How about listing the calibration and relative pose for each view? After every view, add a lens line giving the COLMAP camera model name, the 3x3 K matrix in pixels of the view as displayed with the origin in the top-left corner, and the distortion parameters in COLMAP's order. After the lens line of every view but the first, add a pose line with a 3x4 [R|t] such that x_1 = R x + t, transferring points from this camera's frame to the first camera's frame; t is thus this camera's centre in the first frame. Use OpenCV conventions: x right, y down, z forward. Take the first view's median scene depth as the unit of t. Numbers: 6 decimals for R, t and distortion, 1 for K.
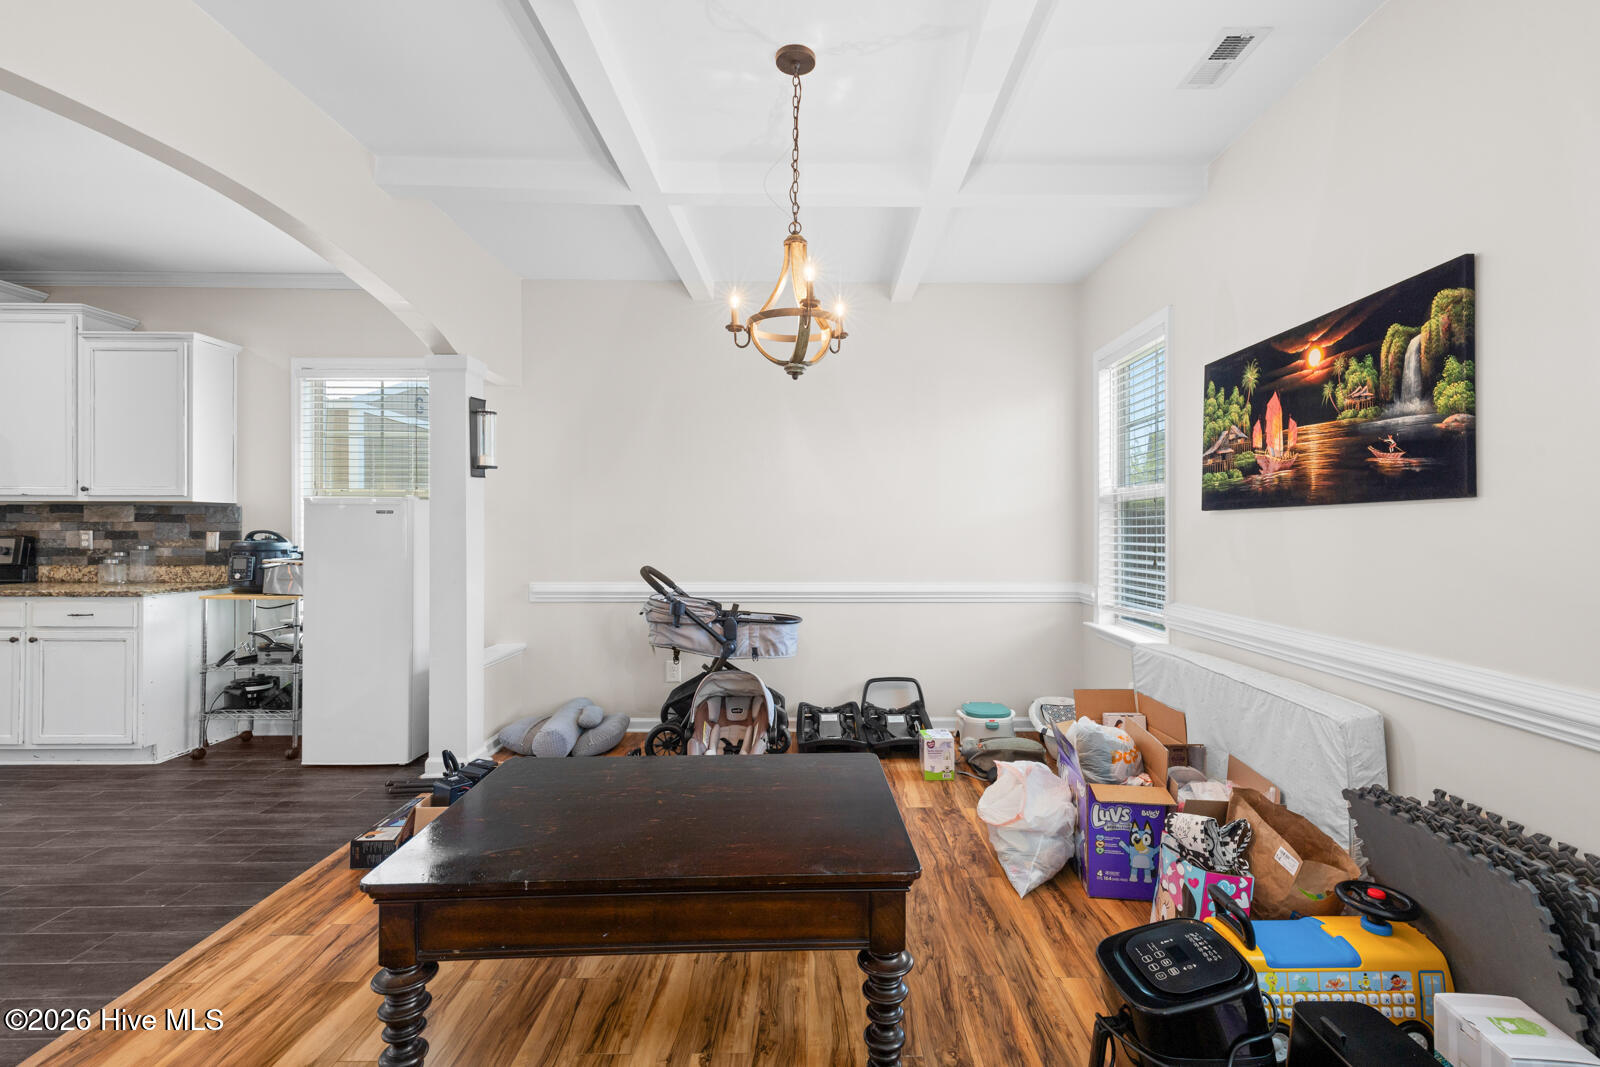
lens RADIAL K [[733.9, 0, 803.1], [0, 733.9, 531.3], [0, 0, 1]] dist [-0.000560, -0.000363]
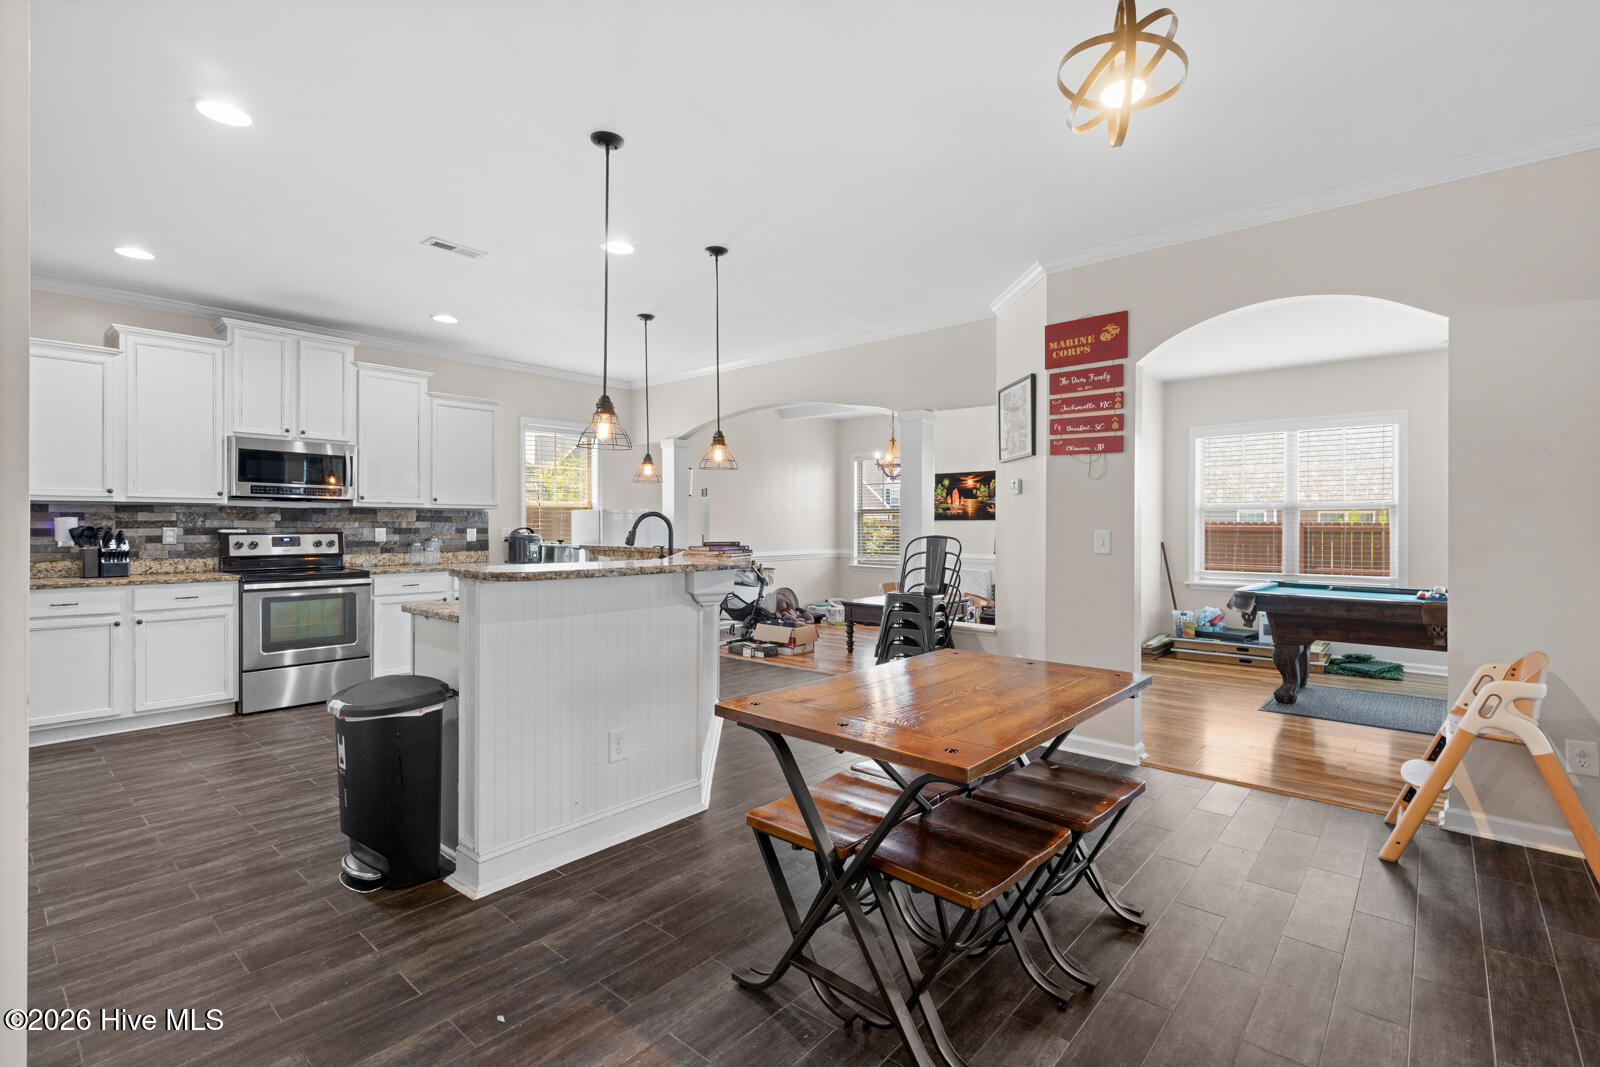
lens RADIAL K [[733.9, 0, 800.6], [0, 733.9, 528.3], [0, 0, 1]] dist [-0.000560, -0.000363]
pose [[0.667789, -0.004322, 0.744338, -1.469150], [0.000767, 0.999987, 0.005118, -0.006717], [-0.744350, -0.002847, 0.667784, -0.485625]]
